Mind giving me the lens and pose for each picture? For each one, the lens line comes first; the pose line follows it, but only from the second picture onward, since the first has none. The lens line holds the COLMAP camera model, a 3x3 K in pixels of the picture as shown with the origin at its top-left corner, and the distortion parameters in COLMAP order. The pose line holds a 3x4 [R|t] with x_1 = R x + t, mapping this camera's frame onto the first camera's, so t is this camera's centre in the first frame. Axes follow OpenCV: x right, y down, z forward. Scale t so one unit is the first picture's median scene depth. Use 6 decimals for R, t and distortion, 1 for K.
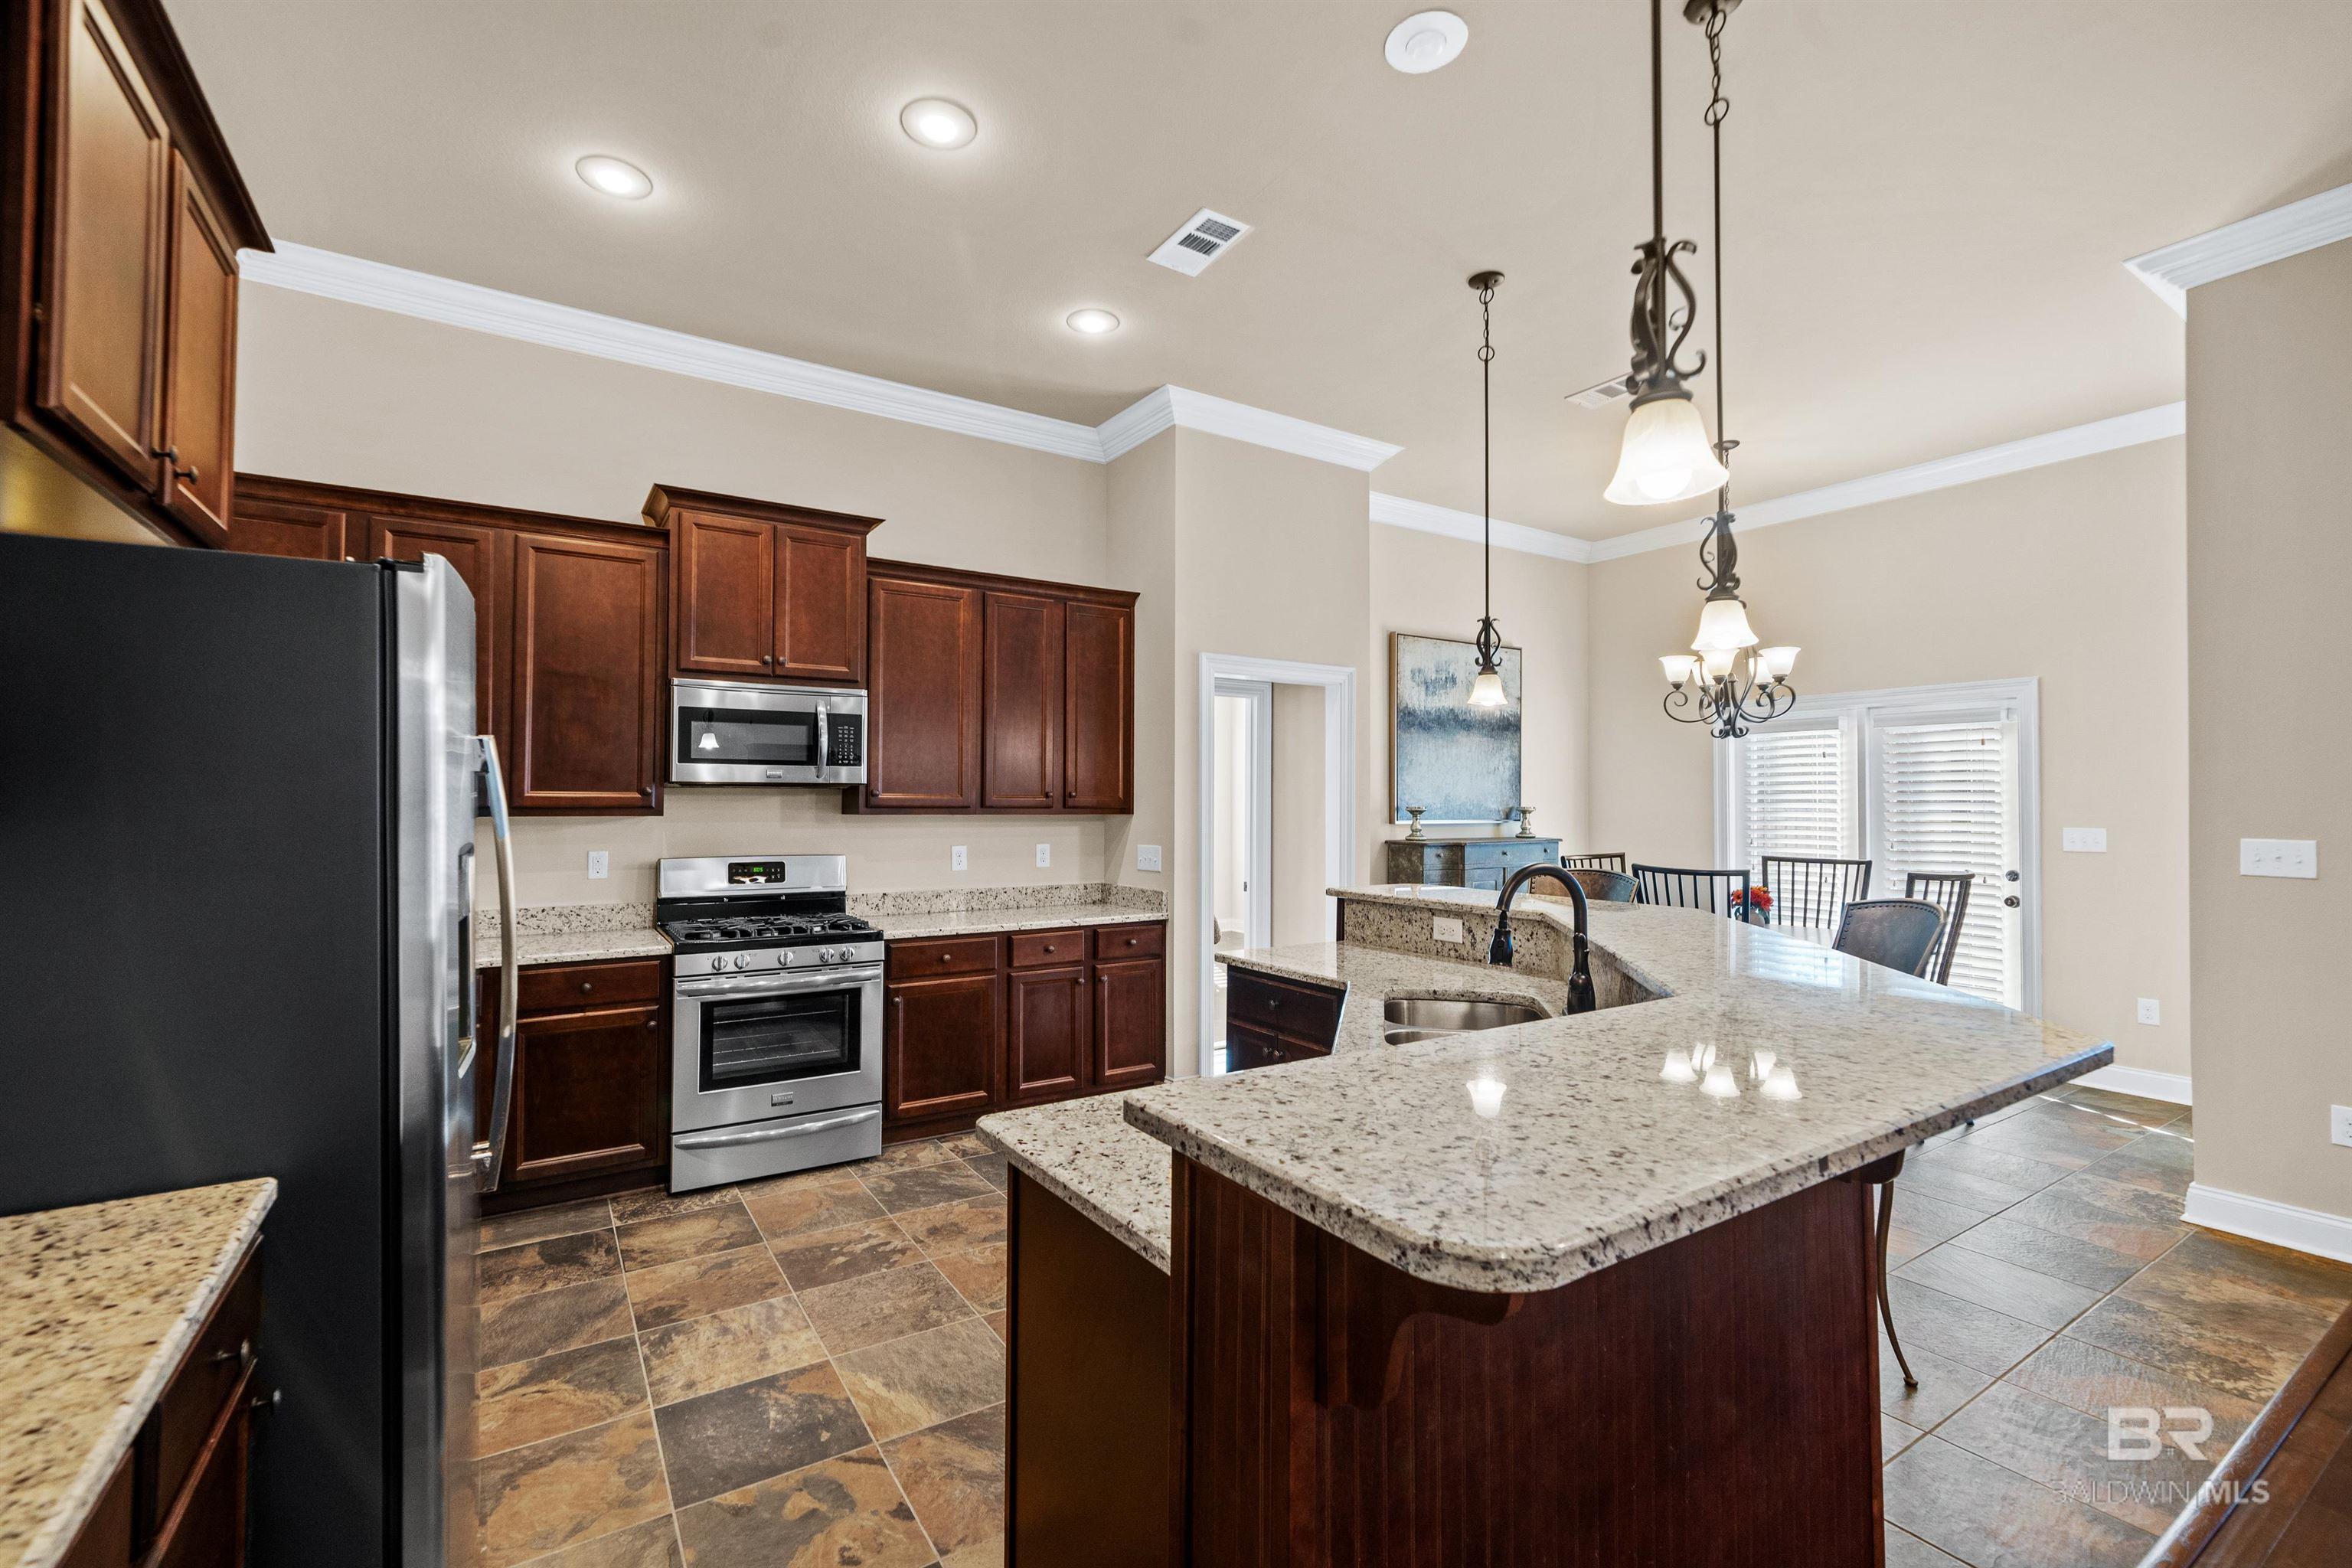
lens RADIAL K [[995.0, 0, 1176.0], [0, 995.0, 784.0], [0, 0, 1]] dist [0.000482, 0.000036]
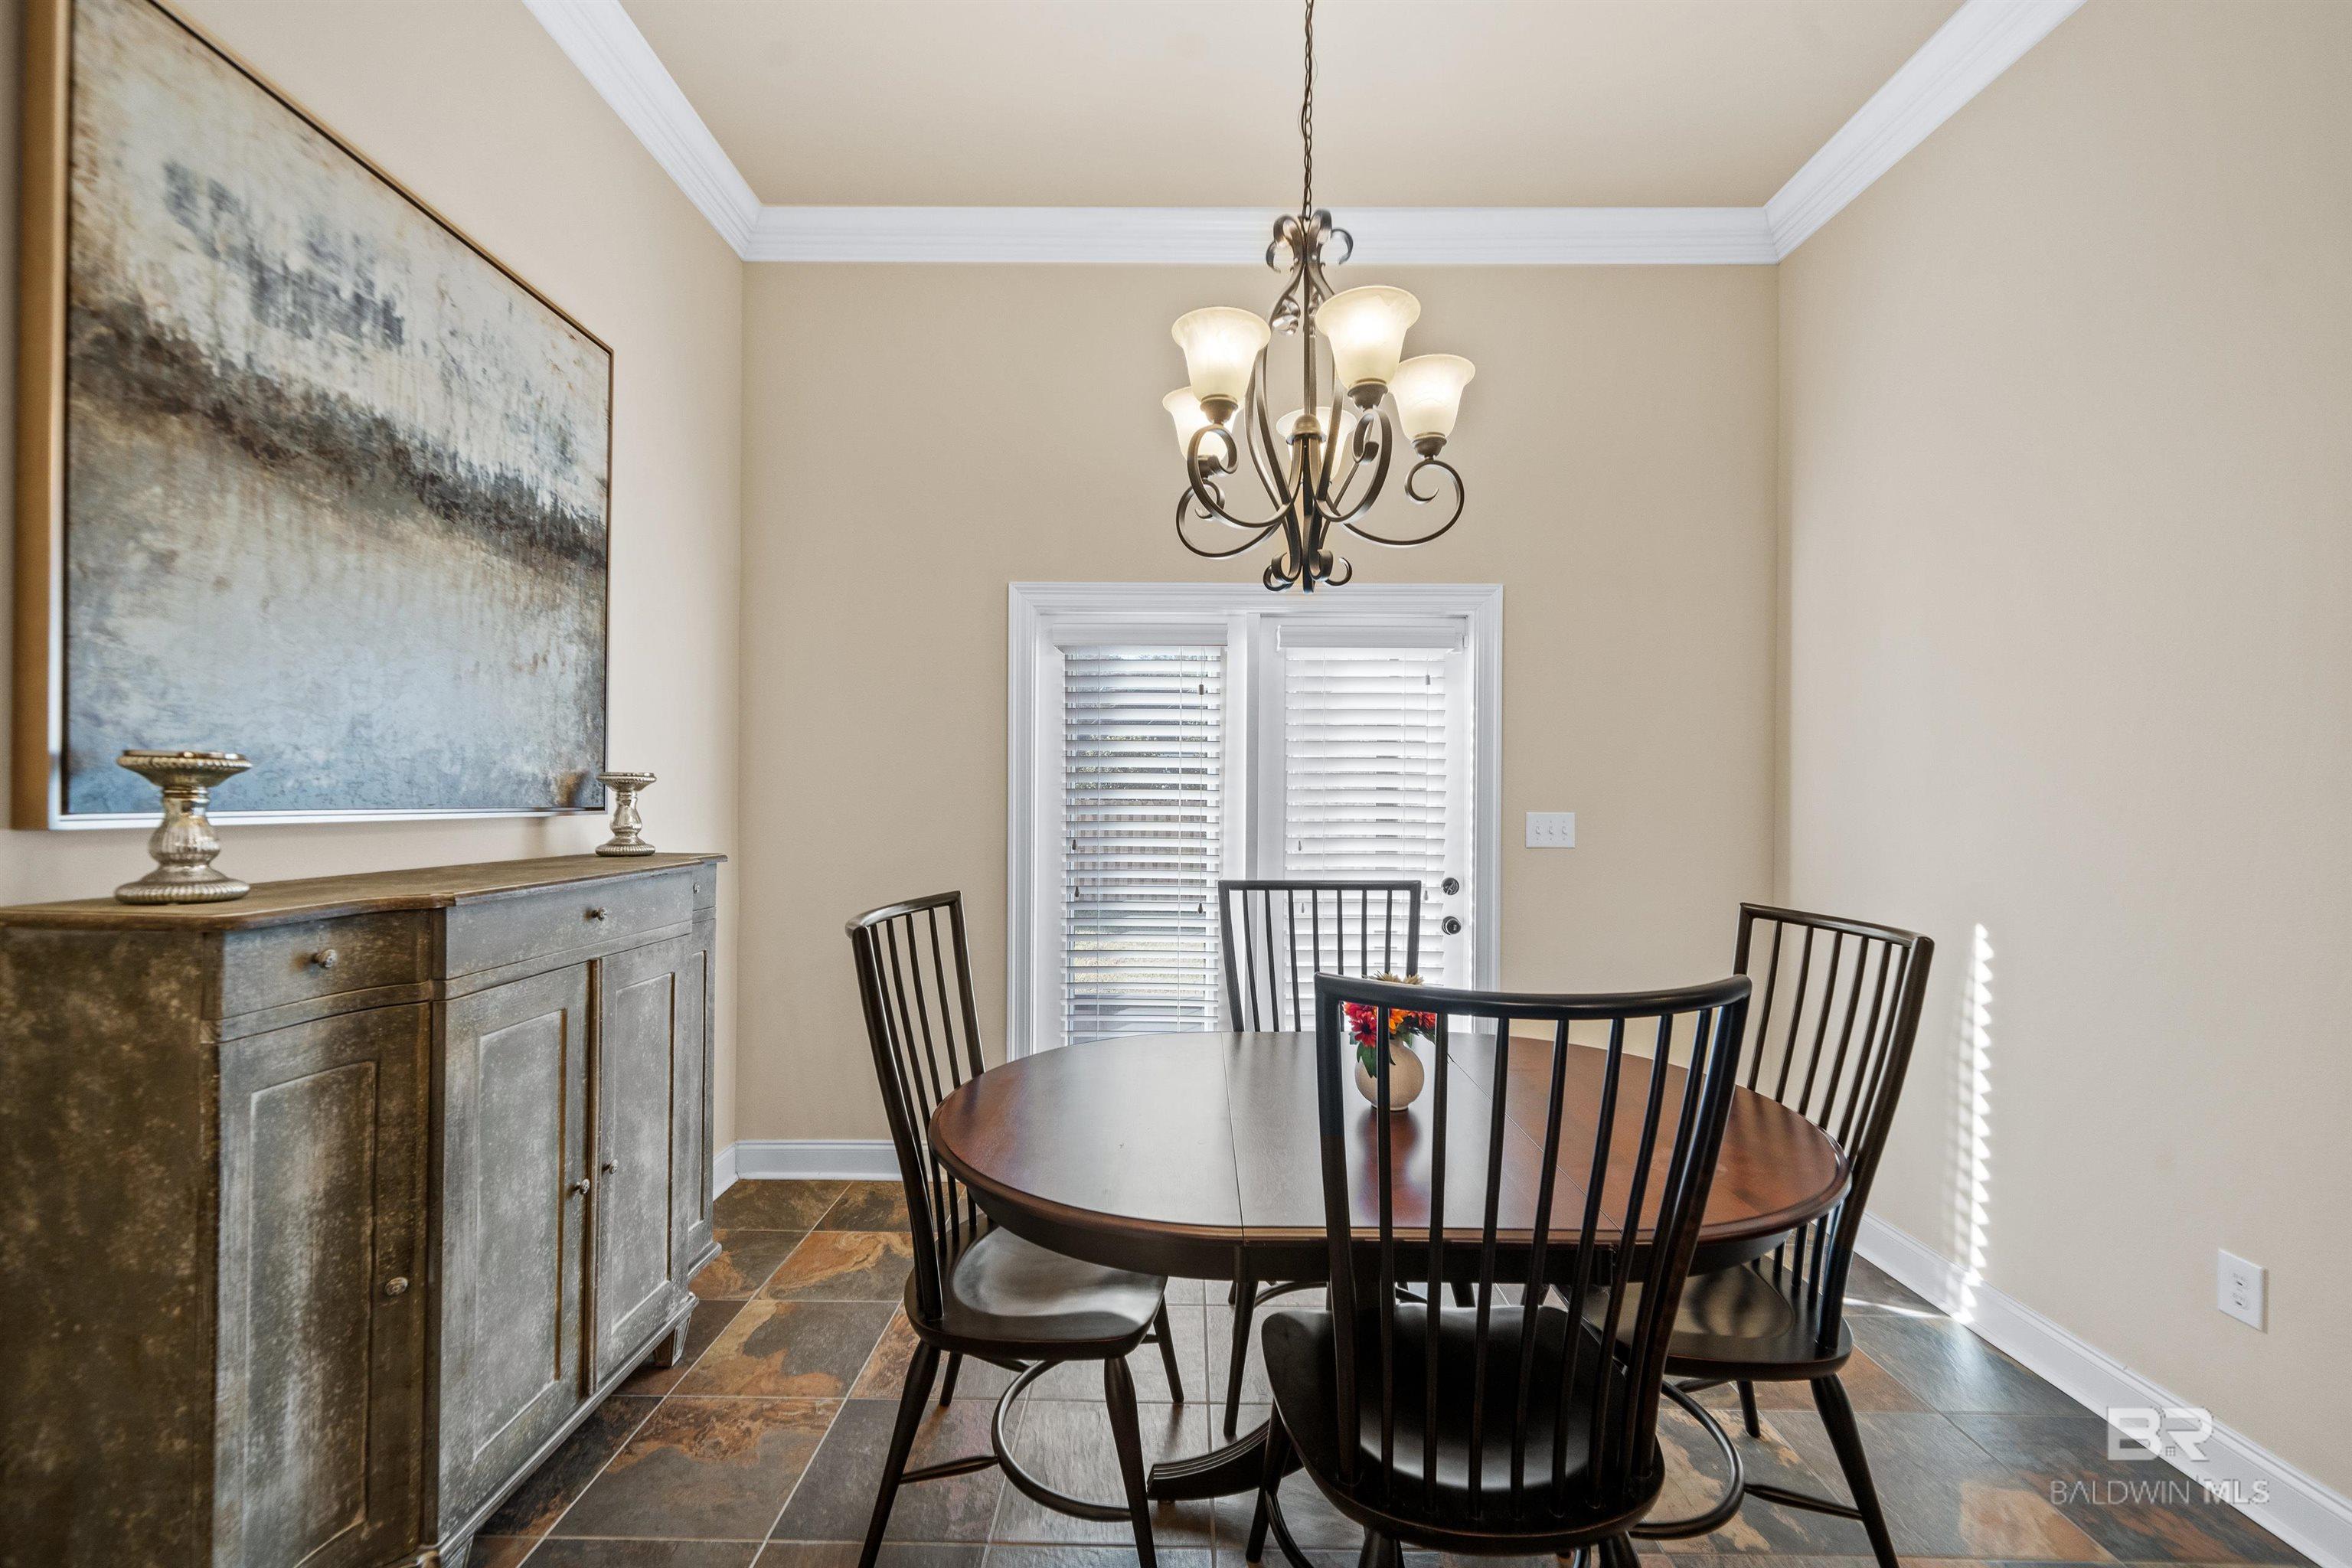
lens RADIAL K [[933.1, 0, 1169.2], [0, 933.1, 801.1], [0, 0, 1]] dist [0.000131, 0.000062]
pose [[0.549383, -0.001078, 0.835570, 0.187374], [-0.018139, 0.999748, 0.013216, 0.027286], [-0.835374, -0.022418, 0.549225, 0.698330]]
